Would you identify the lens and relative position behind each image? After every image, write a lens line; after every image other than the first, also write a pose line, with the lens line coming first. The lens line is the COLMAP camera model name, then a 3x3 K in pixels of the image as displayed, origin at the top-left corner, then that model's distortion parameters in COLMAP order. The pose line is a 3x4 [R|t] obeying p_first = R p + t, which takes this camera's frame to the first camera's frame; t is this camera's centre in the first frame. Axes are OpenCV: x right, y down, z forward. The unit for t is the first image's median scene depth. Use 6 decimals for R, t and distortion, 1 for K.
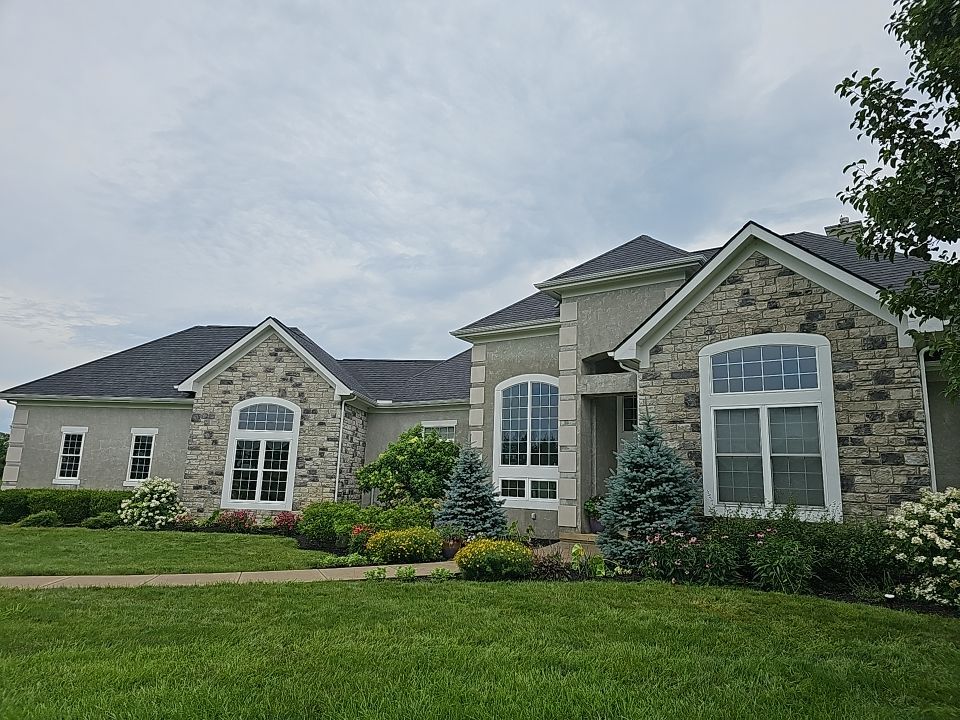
lens RADIAL K [[652.6, 0, 480.0], [0, 652.6, 360.0], [0, 0, 1]] dist [-0.001505, -0.001707]
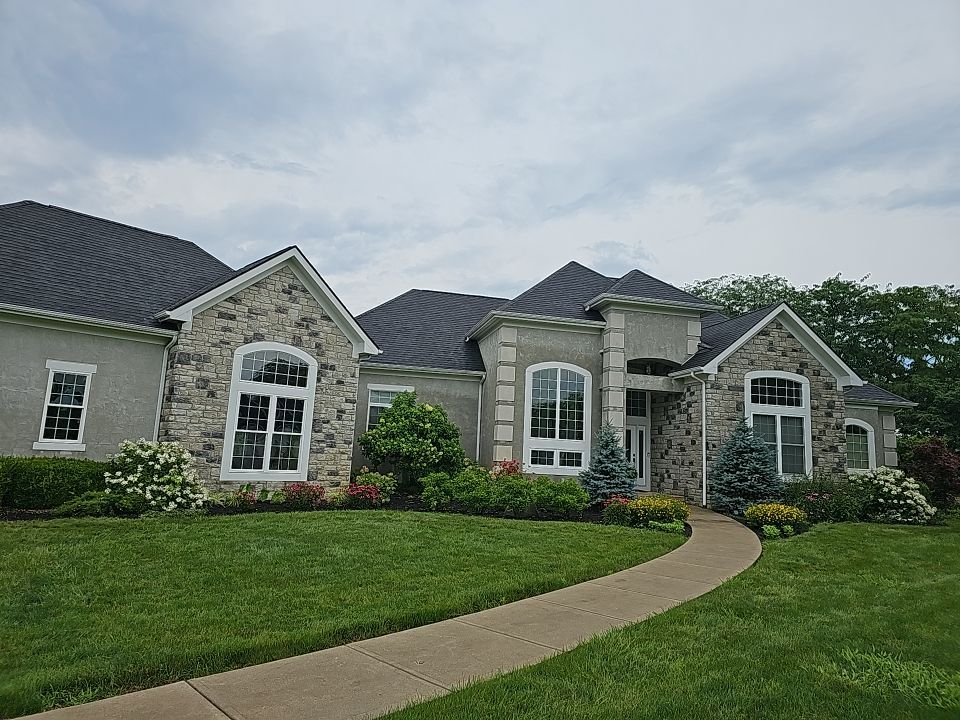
lens RADIAL K [[652.6, 0, 480.0], [0, 652.6, 360.0], [0, 0, 1]] dist [-0.001505, -0.001707]
pose [[0.653645, 0.108777, 0.748943, -0.790097], [-0.168312, 0.985727, 0.003728, 0.033116], [-0.737848, -0.128492, 0.662623, 0.283788]]
